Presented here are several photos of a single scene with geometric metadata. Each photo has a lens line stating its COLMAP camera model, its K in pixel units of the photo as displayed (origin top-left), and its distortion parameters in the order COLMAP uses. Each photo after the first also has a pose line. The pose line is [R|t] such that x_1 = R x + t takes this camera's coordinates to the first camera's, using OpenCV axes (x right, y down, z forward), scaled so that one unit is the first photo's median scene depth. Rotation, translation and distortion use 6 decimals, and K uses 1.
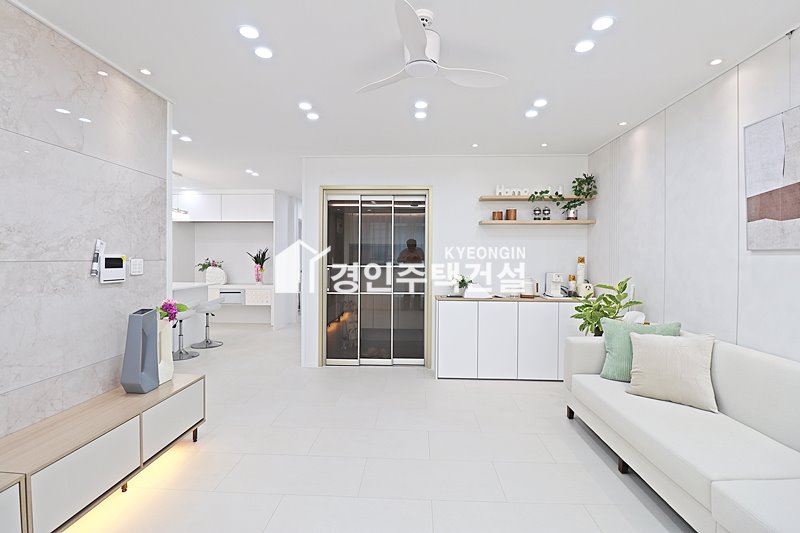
lens RADIAL K [[369.9, 0, 403.5], [0, 369.9, 262.4], [0, 0, 1]] dist [-0.008358, -0.007579]
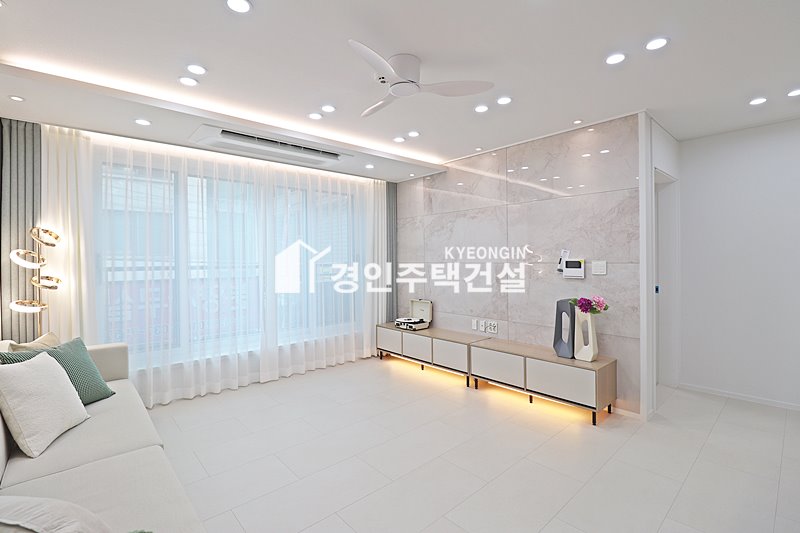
lens RADIAL K [[369.9, 0, 399.8], [0, 369.9, 263.5], [0, 0, 1]] dist [-0.008358, -0.007579]
pose [[-0.721420, 0.008400, -0.692446, 0.421450], [-0.003932, 0.999861, 0.016226, -0.014058], [0.692486, 0.014428, -0.721287, 0.922501]]
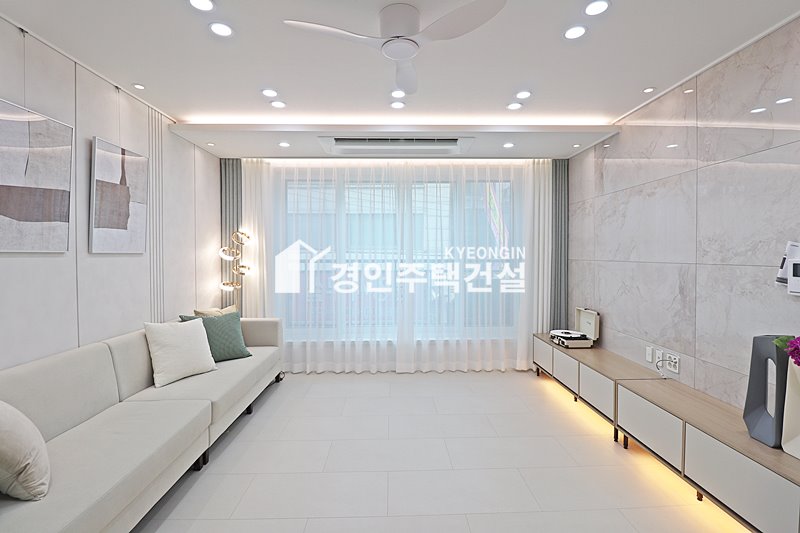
lens RADIAL K [[369.9, 0, 399.3], [0, 369.9, 262.6], [0, 0, 1]] dist [-0.008358, -0.007579]
pose [[-0.998141, -0.002269, -0.060910, 0.052561], [-0.004434, 0.999362, 0.035431, -0.021744], [0.060791, 0.035636, -0.997514, 0.980385]]
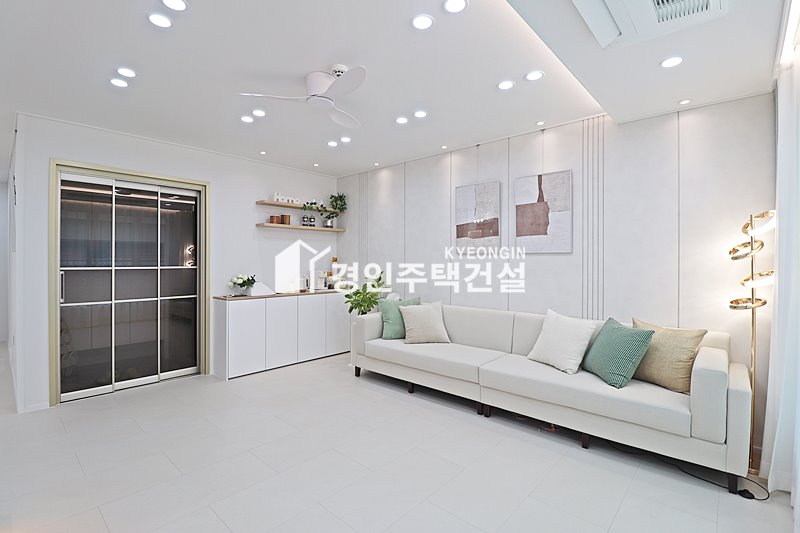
lens RADIAL K [[369.9, 0, 394.1], [0, 369.9, 261.9], [0, 0, 1]] dist [-0.008358, -0.007579]
pose [[0.639784, -0.007385, 0.768520, -0.386821], [0.011045, 0.999939, 0.000413, 0.003643], [-0.768476, 0.008224, 0.639826, 0.020921]]
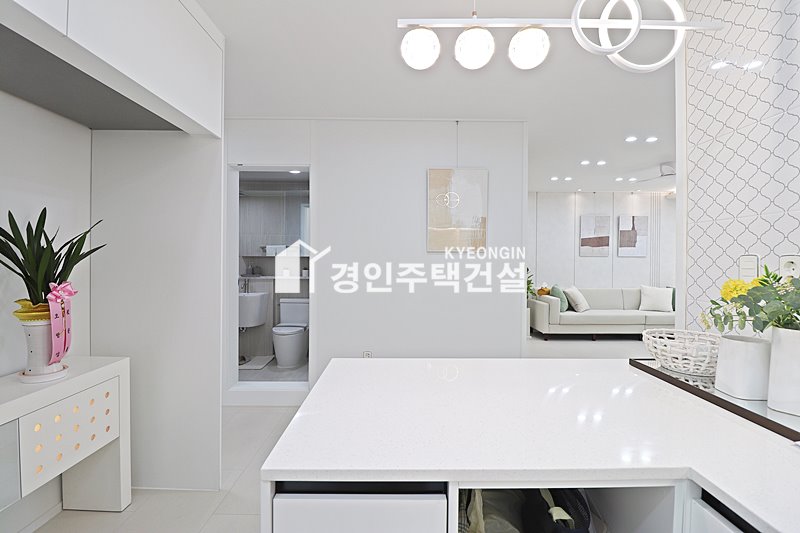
lens RADIAL K [[369.9, 0, 398.4], [0, 369.9, 262.4], [0, 0, 1]] dist [-0.008358, -0.007579]
pose [[-0.049585, -0.009805, 0.998722, -1.111871], [0.006110, 0.999930, 0.010121, -0.009709], [-0.998751, 0.006604, -0.049522, 1.448005]]
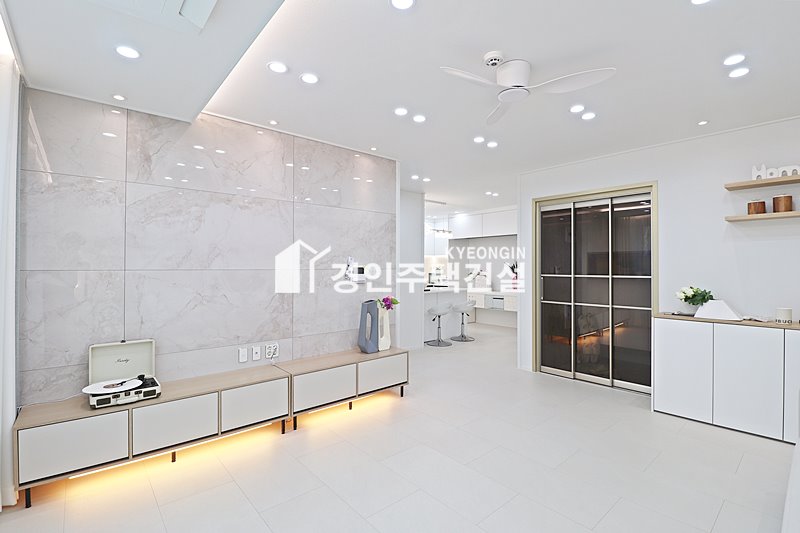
lens RADIAL K [[369.9, 0, 397.2], [0, 369.9, 264.5], [0, 0, 1]] dist [-0.008358, -0.007579]
pose [[0.681790, -0.009981, -0.731480, 0.311498], [-0.006142, 0.999794, -0.019367, 0.002701], [0.731522, 0.017697, 0.681588, 0.002129]]
